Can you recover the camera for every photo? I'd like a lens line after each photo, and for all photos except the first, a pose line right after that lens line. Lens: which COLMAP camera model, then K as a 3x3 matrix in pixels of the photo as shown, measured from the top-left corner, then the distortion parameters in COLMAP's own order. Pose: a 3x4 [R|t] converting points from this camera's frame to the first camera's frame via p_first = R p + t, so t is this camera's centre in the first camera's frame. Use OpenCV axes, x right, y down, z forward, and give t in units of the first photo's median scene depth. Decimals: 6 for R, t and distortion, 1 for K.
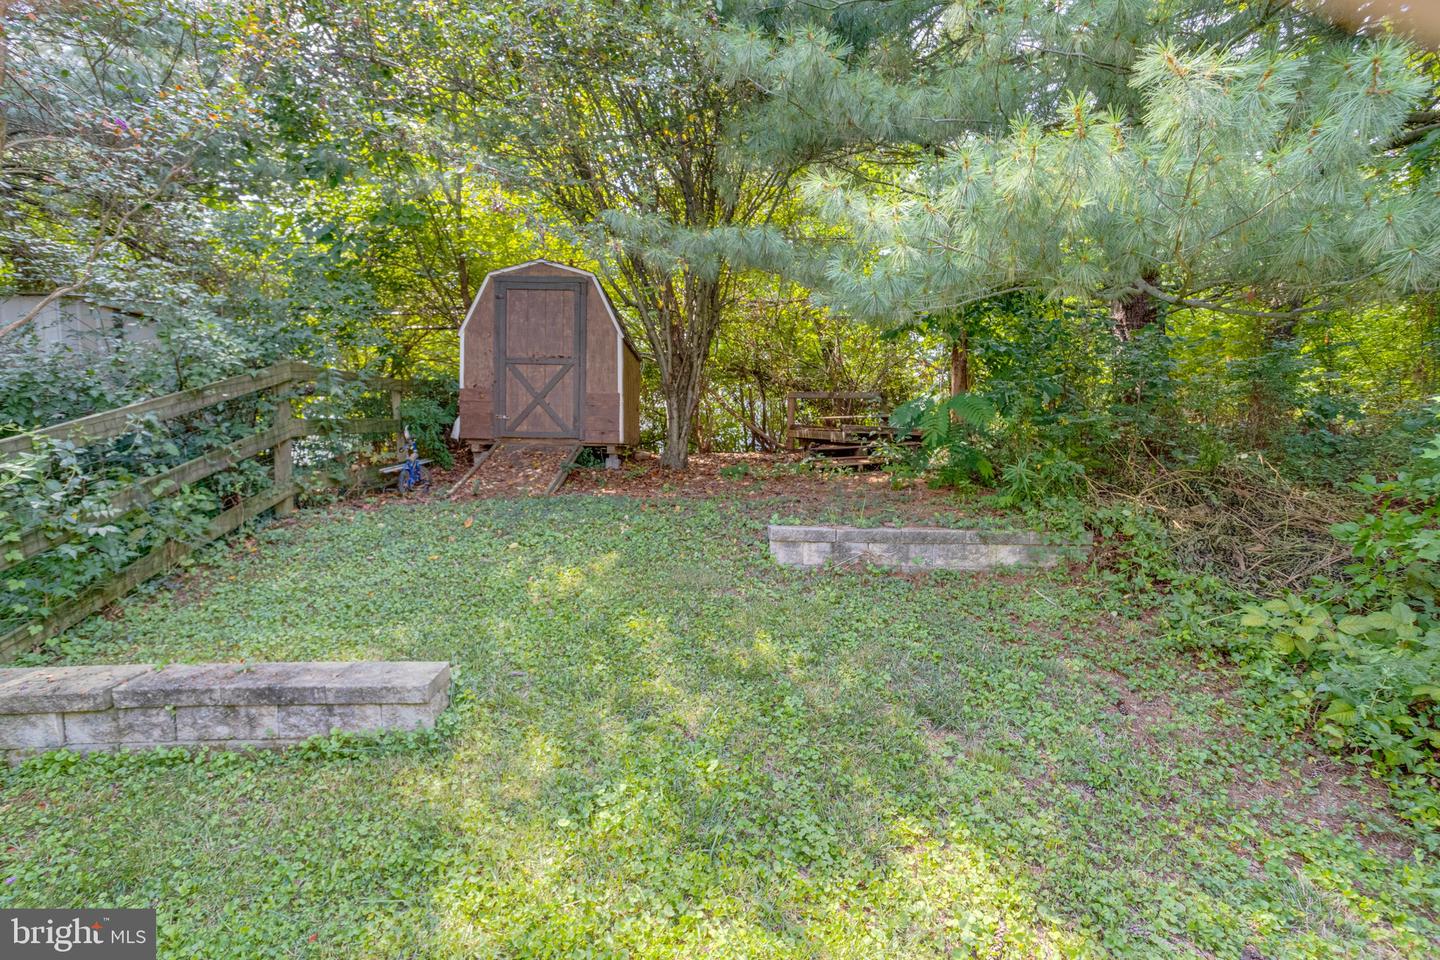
lens RADIAL K [[702.6, 0, 730.3], [0, 702.6, 475.7], [0, 0, 1]] dist [-0.043023, 0.029666]
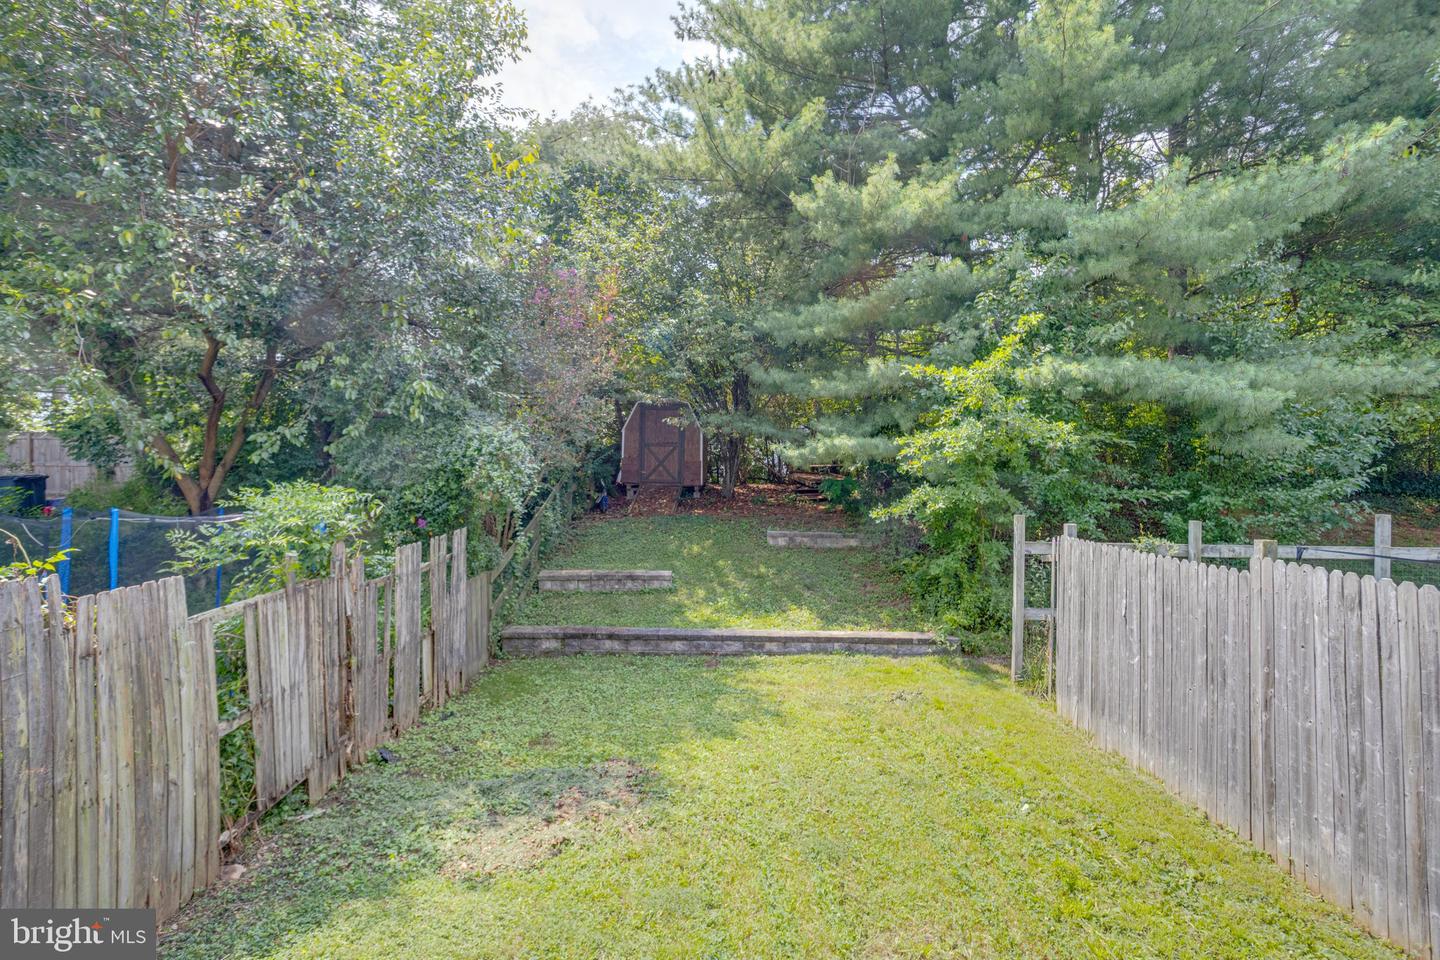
lens RADIAL K [[702.6, 0, 730.3], [0, 702.6, 475.7], [0, 0, 1]] dist [-0.043023, 0.029666]
pose [[0.998692, 0.004062, -0.050963, 0.052456], [-0.003020, 0.999785, 0.020502, -0.206350], [0.051035, -0.020322, 0.998490, -1.800921]]
